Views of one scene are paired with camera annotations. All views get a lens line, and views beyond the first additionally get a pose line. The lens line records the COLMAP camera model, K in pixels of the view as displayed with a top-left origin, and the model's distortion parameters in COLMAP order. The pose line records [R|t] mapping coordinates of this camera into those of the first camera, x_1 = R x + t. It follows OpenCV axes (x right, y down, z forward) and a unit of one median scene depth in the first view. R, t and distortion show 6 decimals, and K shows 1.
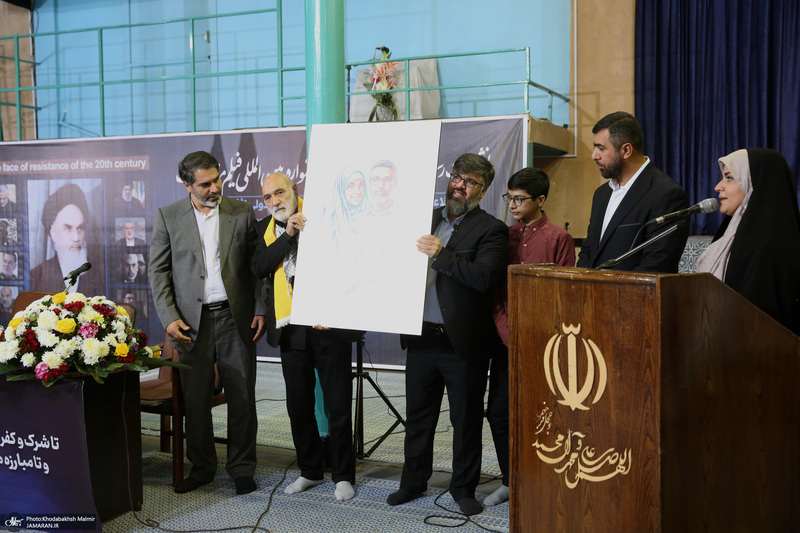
lens RADIAL K [[934.3, 0, 398.9], [0, 934.3, 259.8], [0, 0, 1]] dist [0.030919, 0.000000]
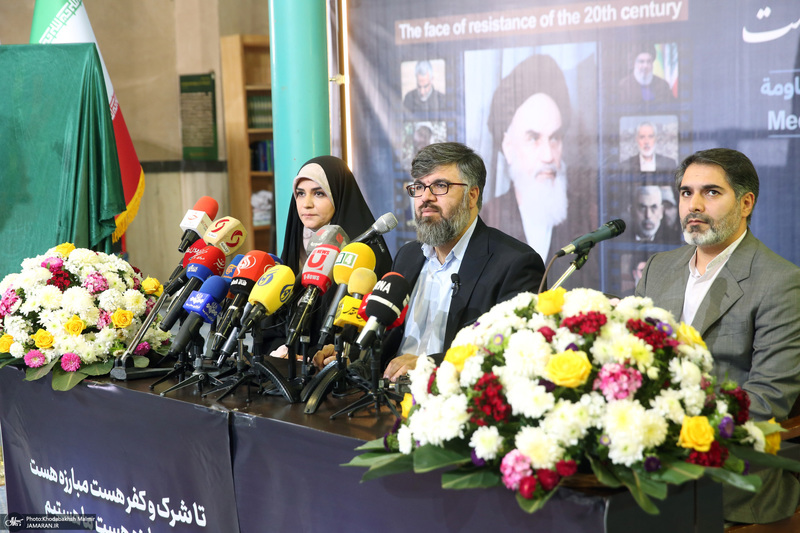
lens RADIAL K [[1596.2, 0, 398.4], [0, 1596.2, 263.6], [0, 0, 1]] dist [0.256280, 0.000000]
pose [[0.916607, 0.021351, -0.399218, -0.056636], [-0.002560, 0.998866, 0.047544, -0.005397], [0.399780, -0.042557, 0.915623, 0.125952]]
